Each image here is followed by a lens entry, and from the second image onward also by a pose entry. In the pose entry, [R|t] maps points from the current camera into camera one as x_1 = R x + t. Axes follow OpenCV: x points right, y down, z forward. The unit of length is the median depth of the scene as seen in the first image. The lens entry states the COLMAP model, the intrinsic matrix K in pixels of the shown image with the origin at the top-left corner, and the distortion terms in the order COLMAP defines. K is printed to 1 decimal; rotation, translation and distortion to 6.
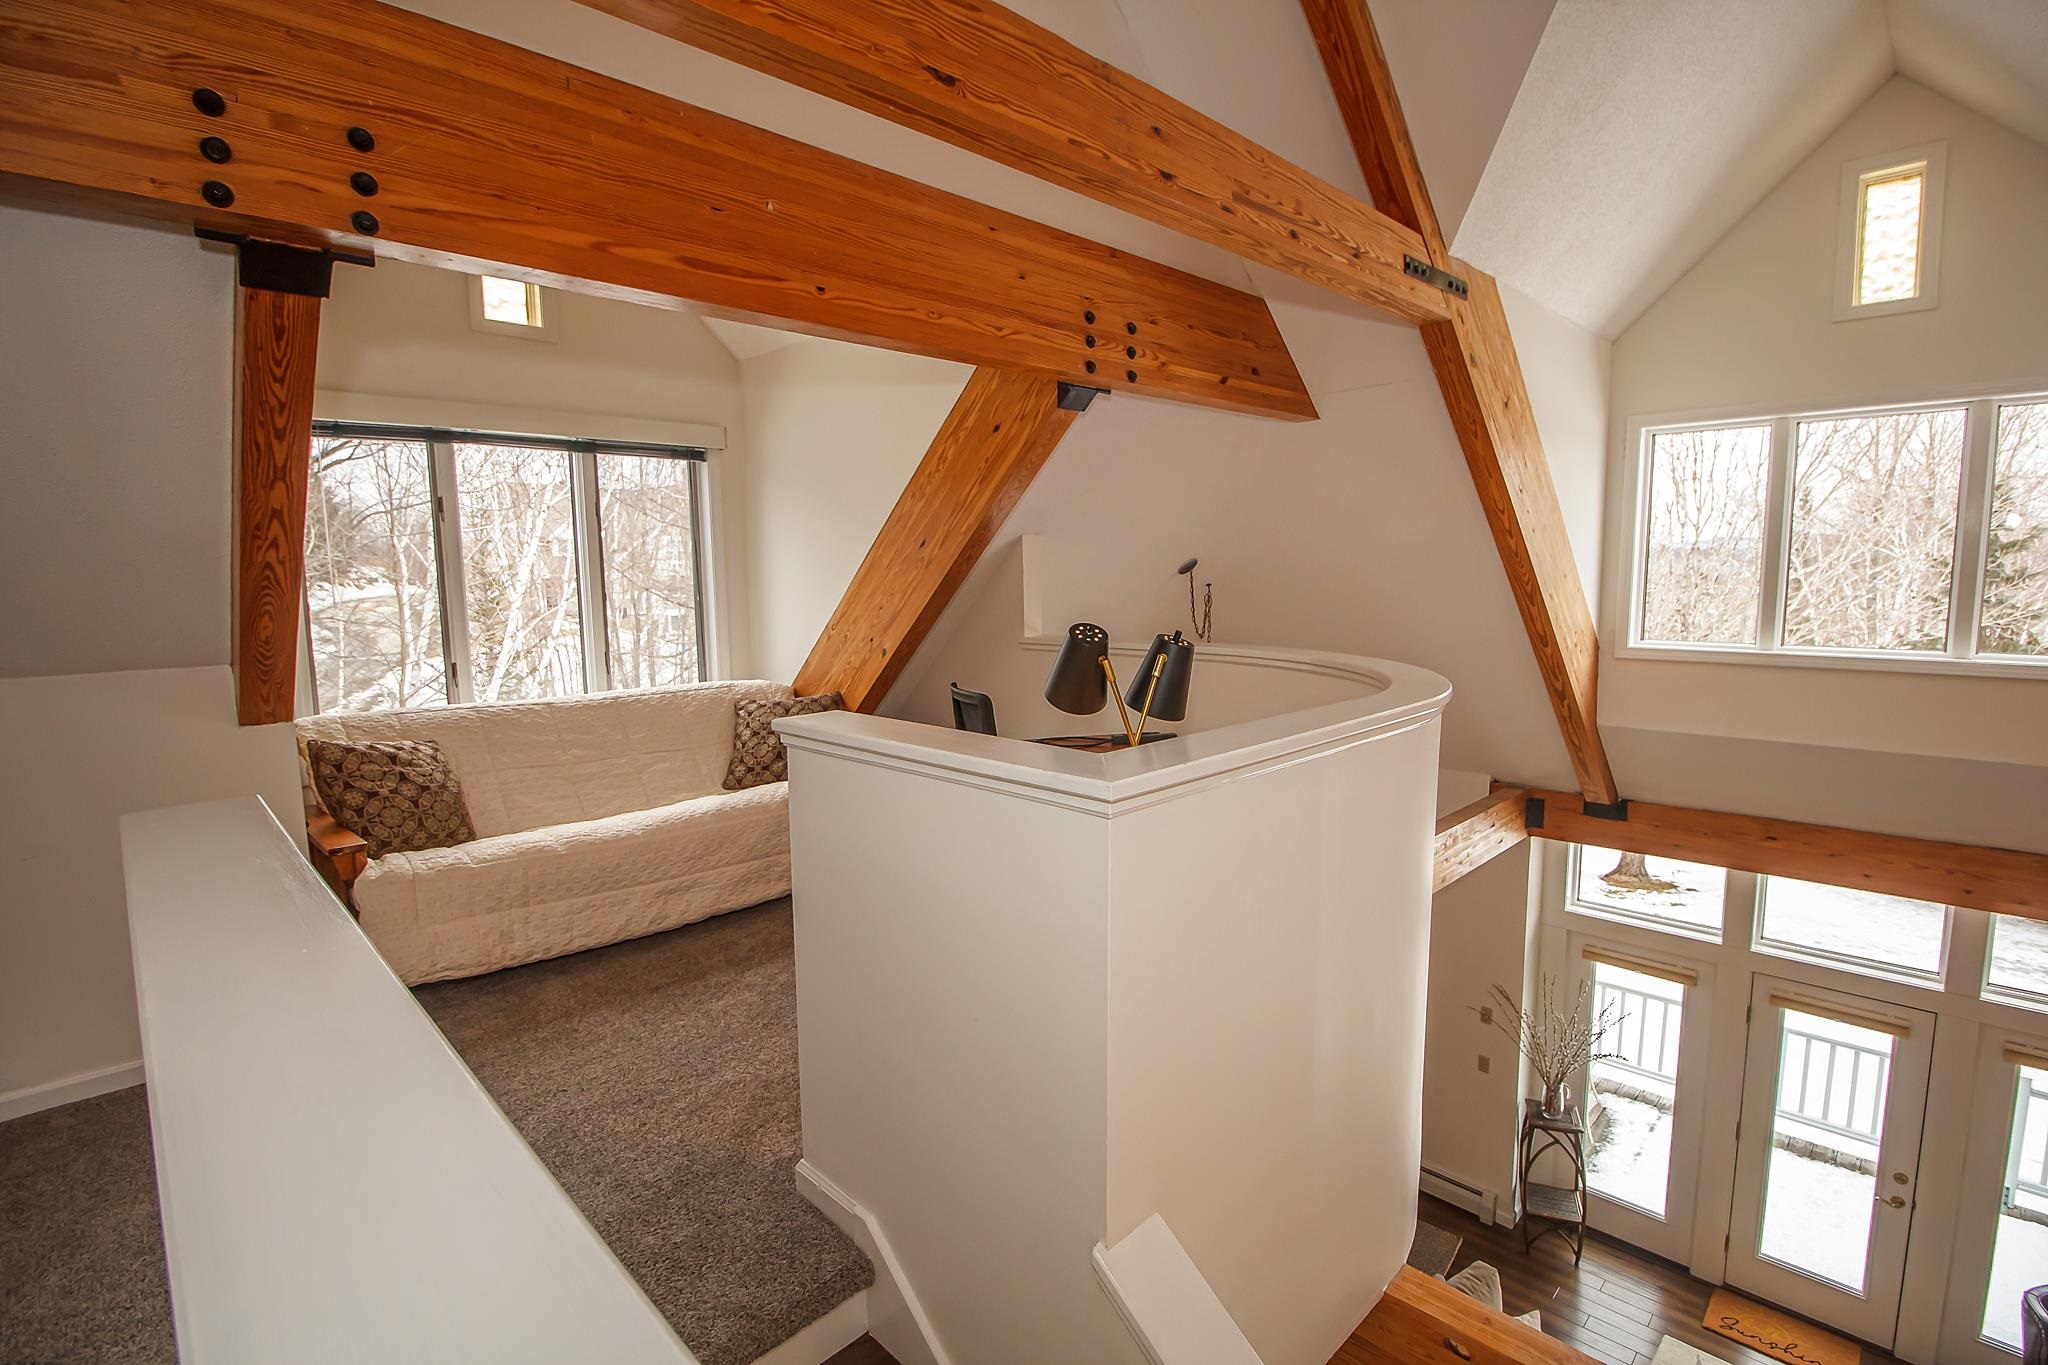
lens RADIAL K [[974.2, 0, 1038.2], [0, 974.2, 686.8], [0, 0, 1]] dist [-0.004283, -0.009972]
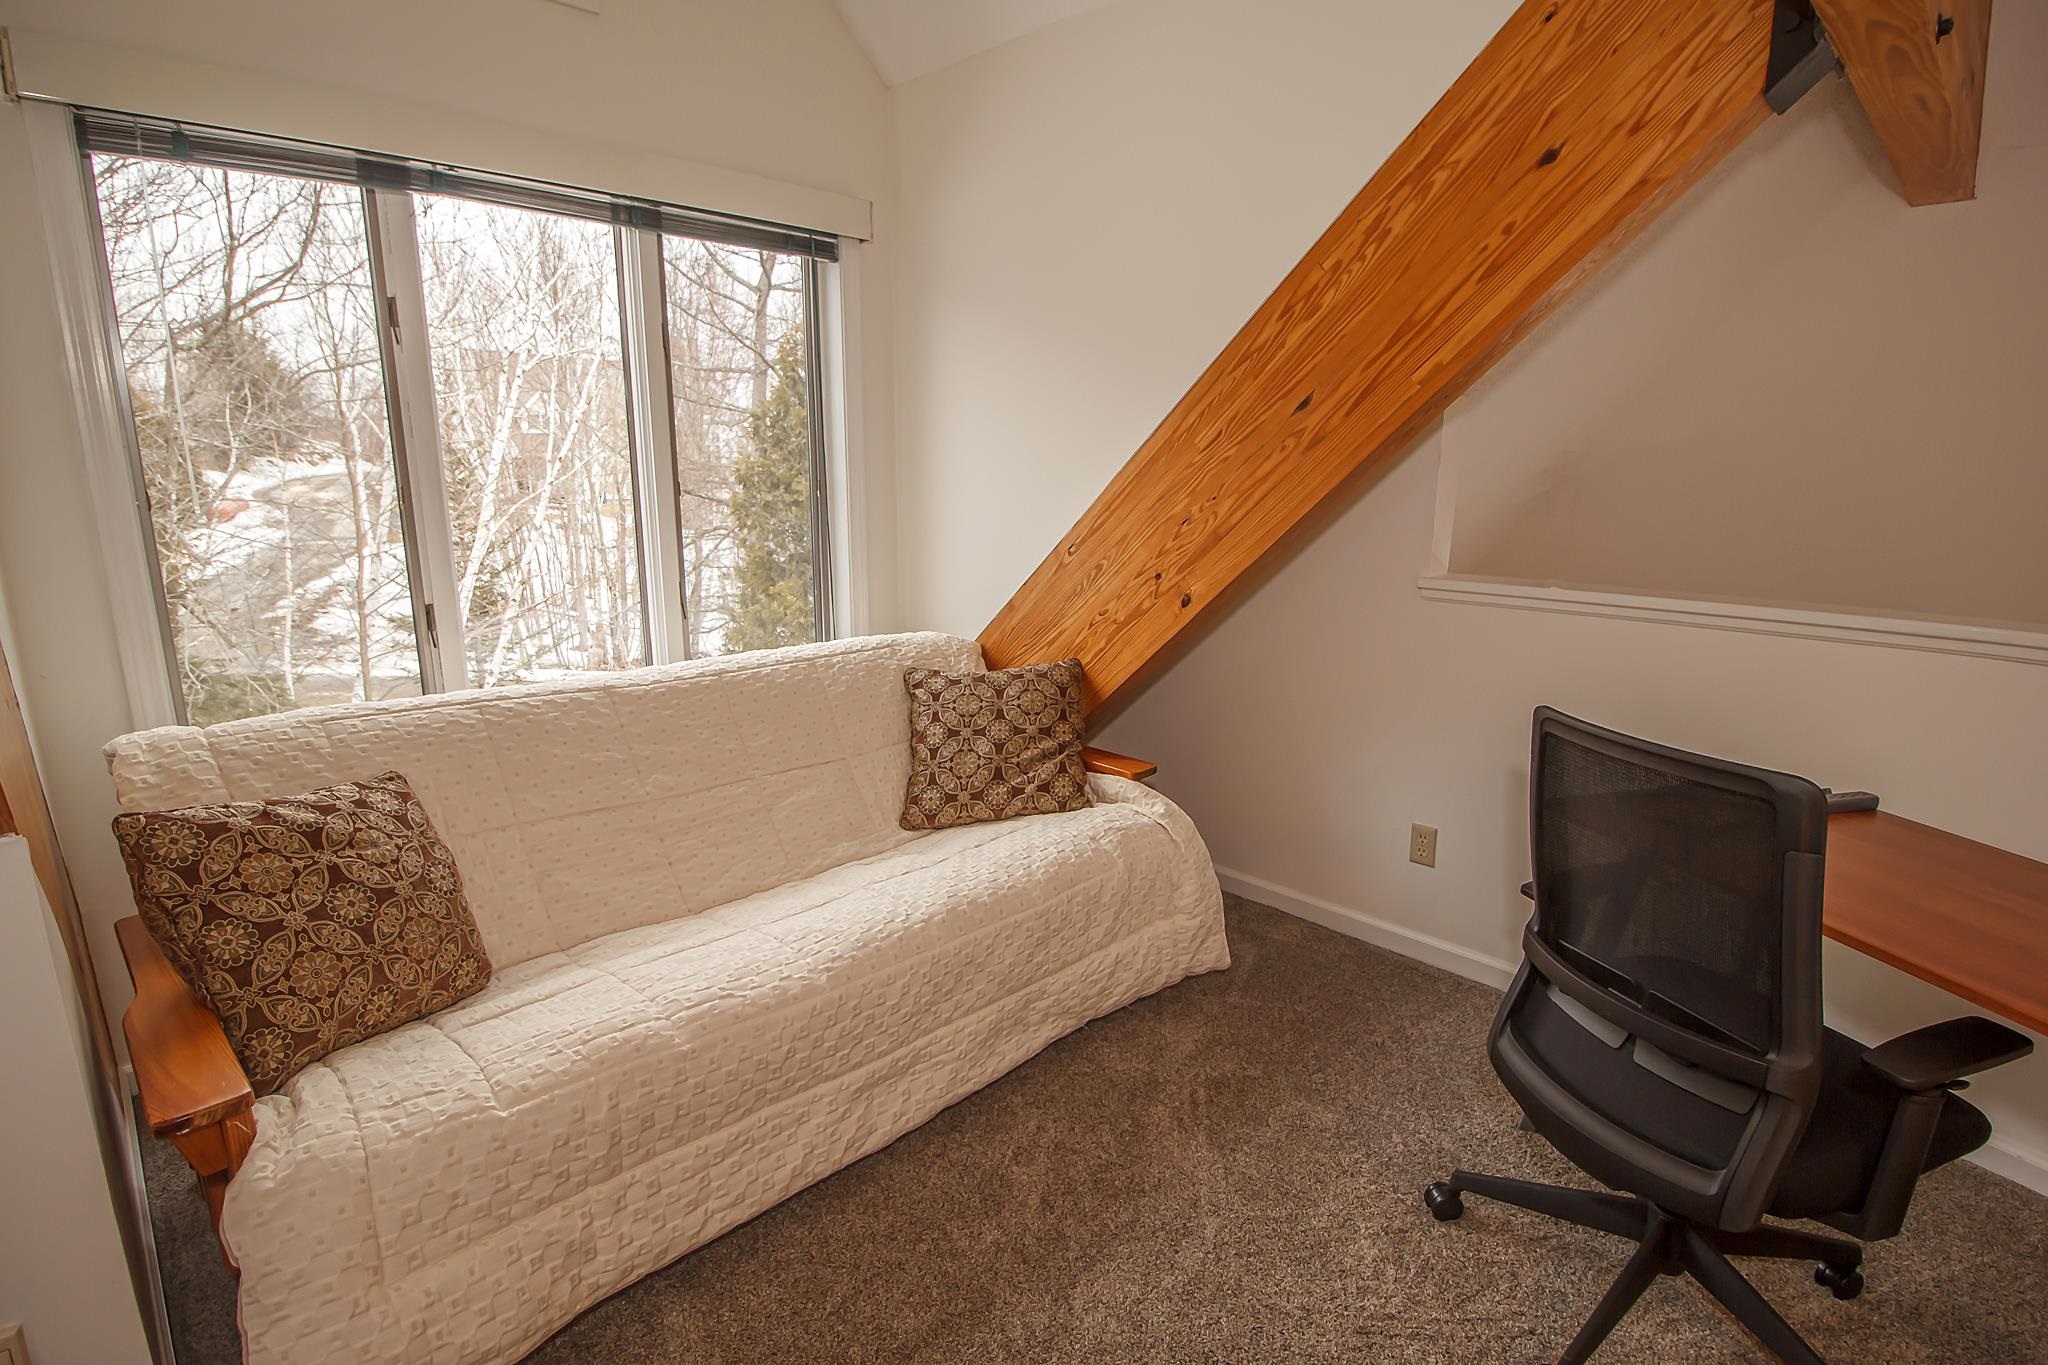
lens RADIAL K [[974.2, 0, 1011.1], [0, 974.2, 682.5], [0, 0, 1]] dist [-0.004283, -0.009972]
pose [[0.999783, 0.020088, 0.005606, -0.263154], [-0.020568, 0.994179, 0.105757, -0.045421], [-0.003449, -0.105849, 0.994376, 0.428910]]
